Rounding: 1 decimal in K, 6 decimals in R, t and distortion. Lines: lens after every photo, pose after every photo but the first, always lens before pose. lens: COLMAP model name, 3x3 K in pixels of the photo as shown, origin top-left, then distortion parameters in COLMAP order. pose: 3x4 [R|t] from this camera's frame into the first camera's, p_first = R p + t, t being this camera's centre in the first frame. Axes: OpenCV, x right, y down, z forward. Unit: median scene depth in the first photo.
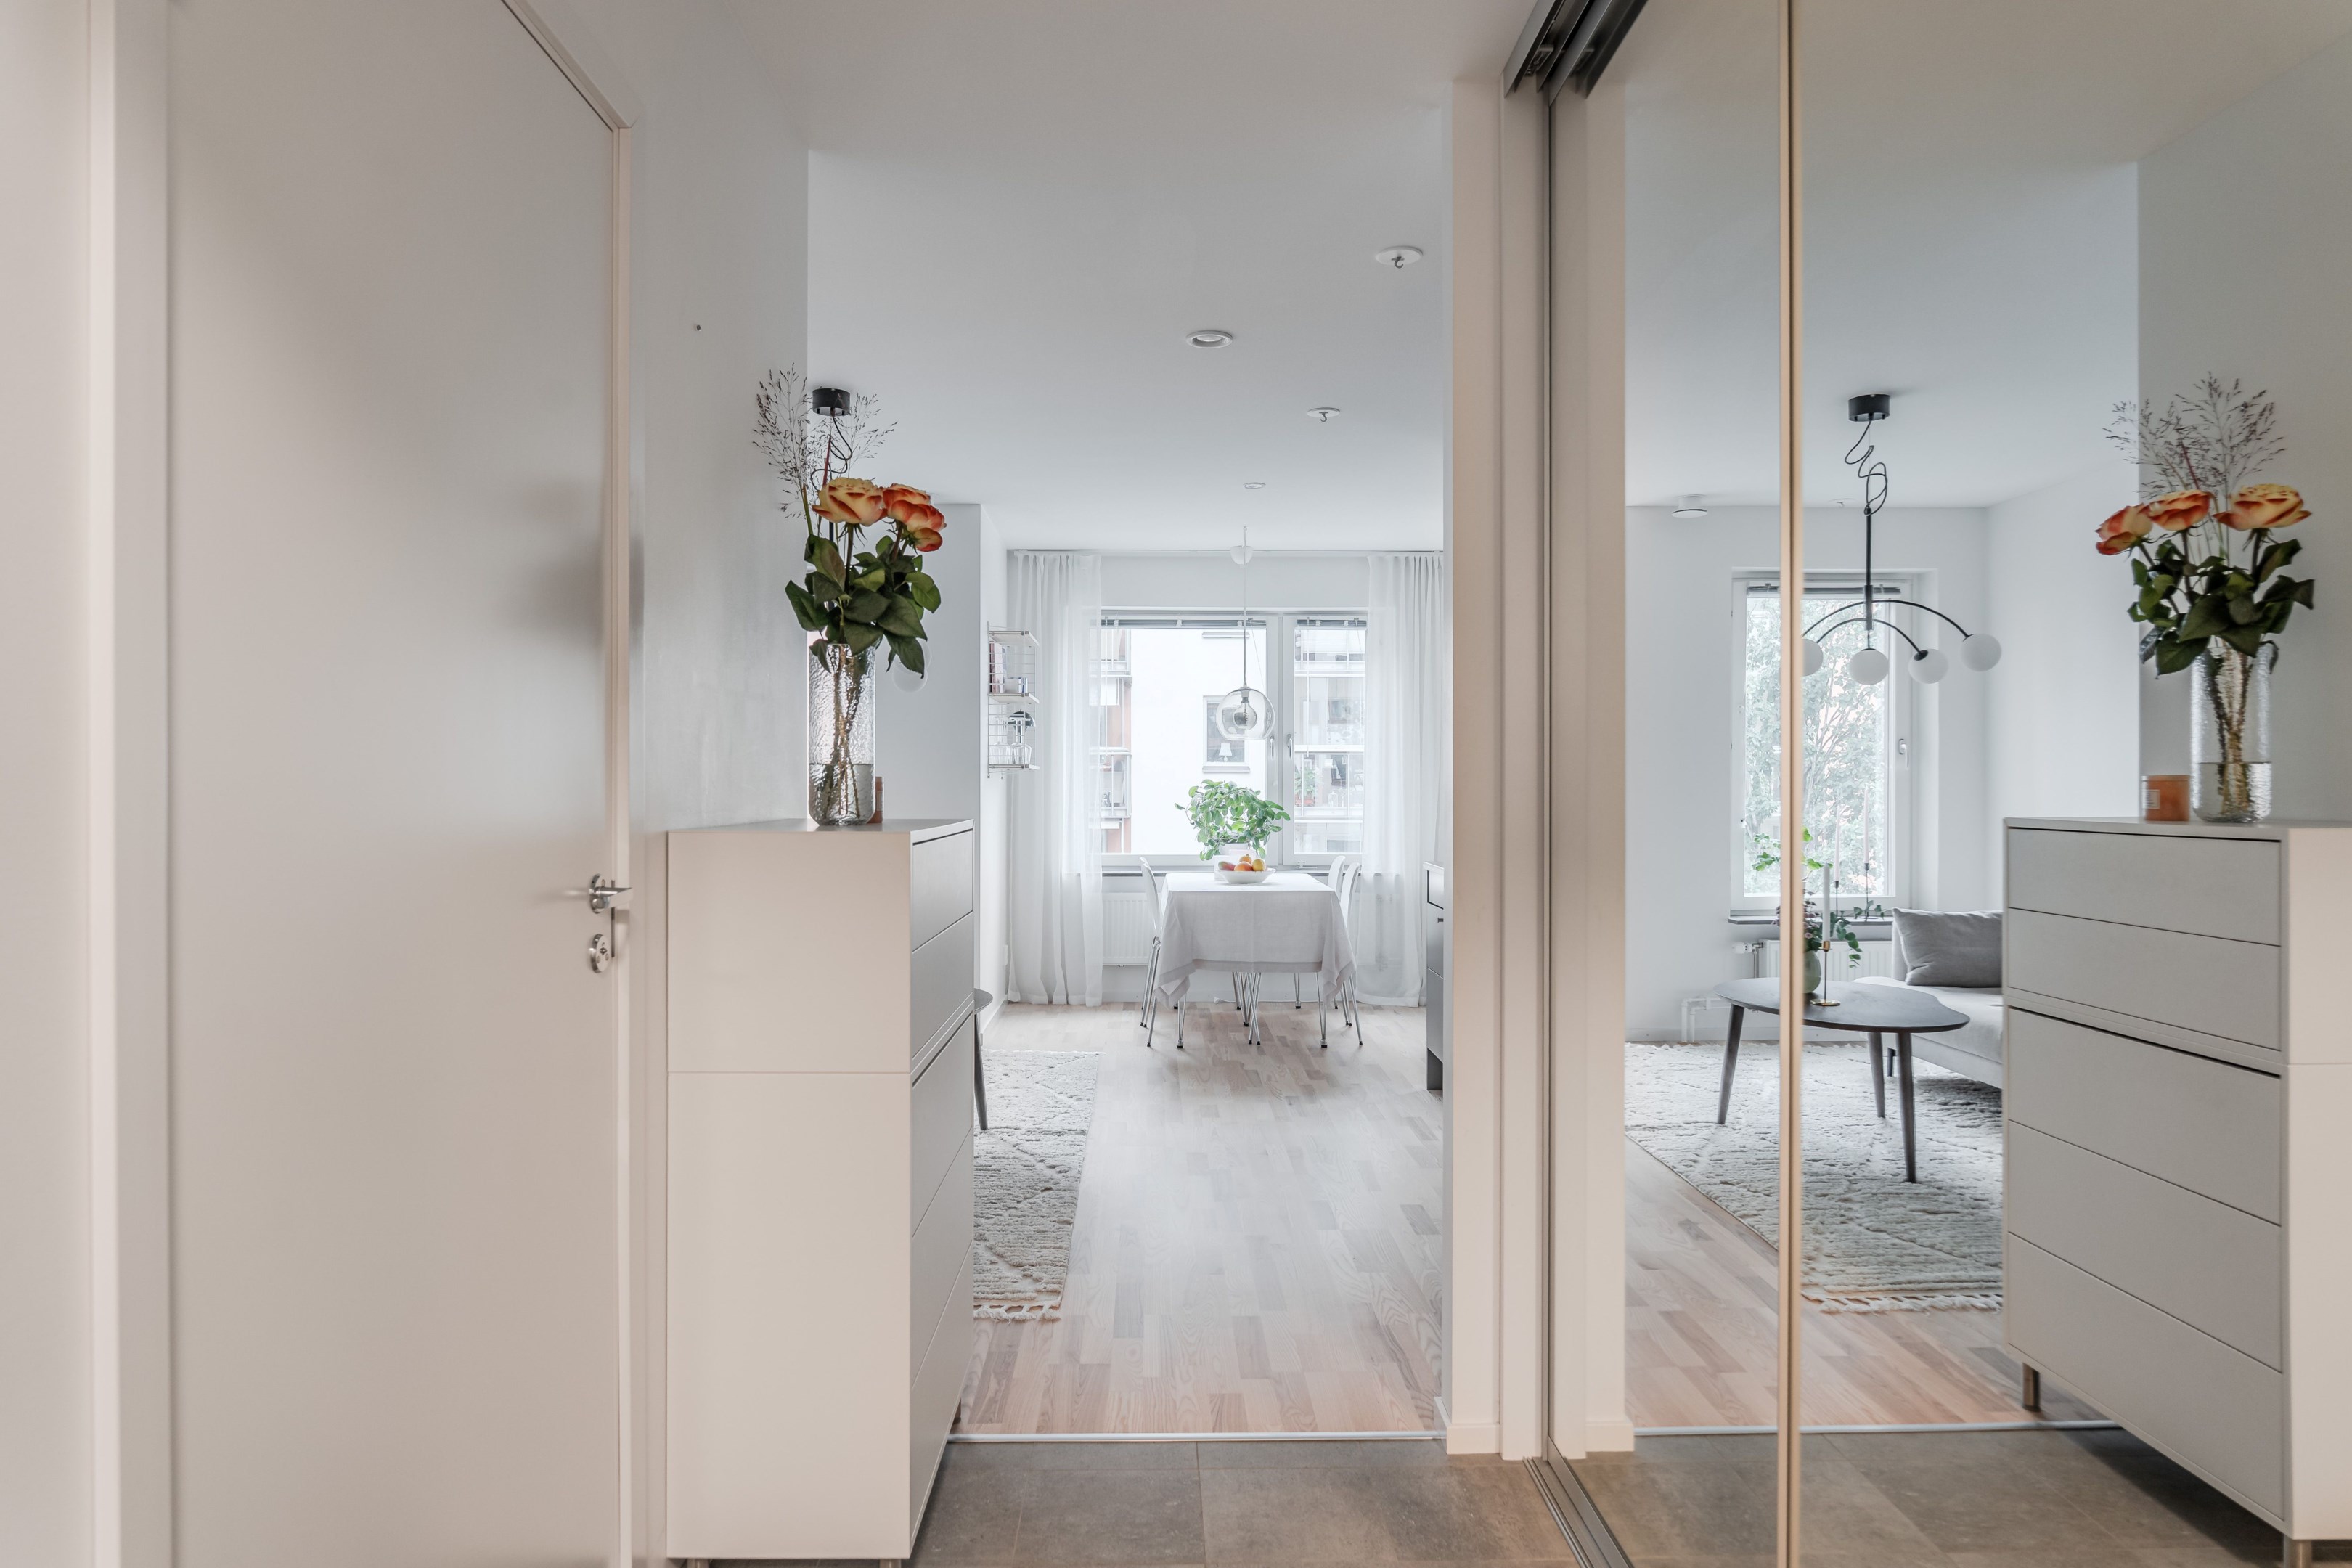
lens RADIAL K [[1472.8, 0, 1177.8], [0, 1472.8, 784.1], [0, 0, 1]] dist [0.000001, 0.000000]
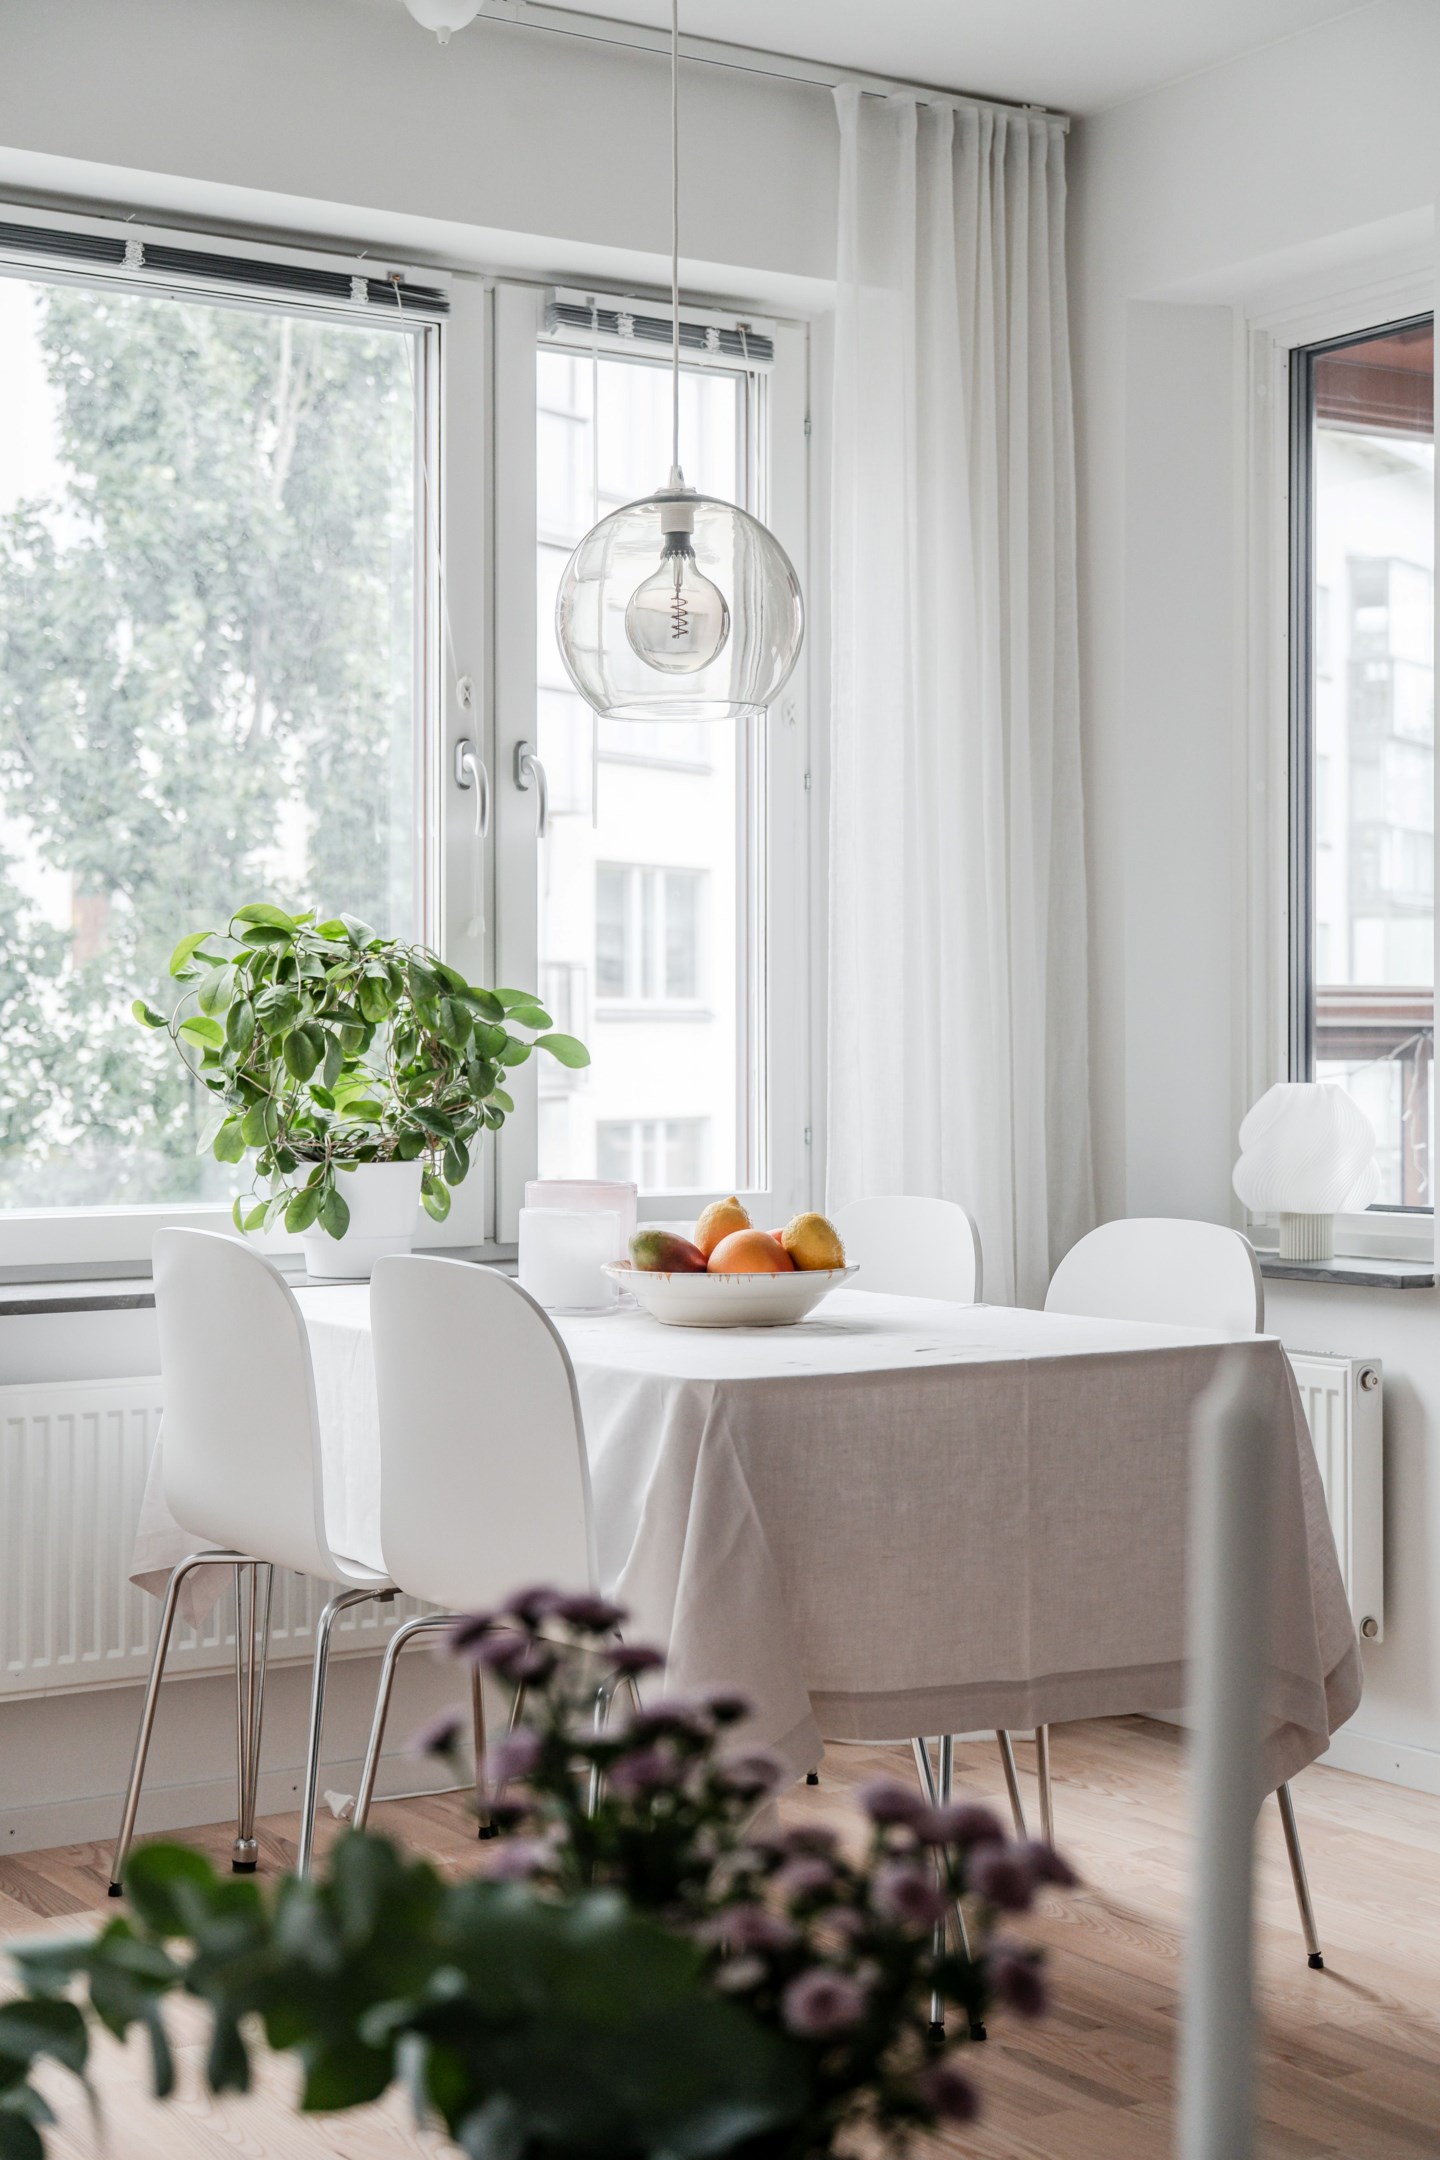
lens RADIAL K [[3153.5, 0, 720.0], [0, 3153.5, 1078.9], [0, 0, 1]] dist [0.010673, 0.000000]
pose [[0.841305, -0.005979, 0.540528, -0.201333], [0.002010, 0.999967, 0.007932, 0.022010], [-0.540557, -0.005587, 0.841289, 0.520177]]
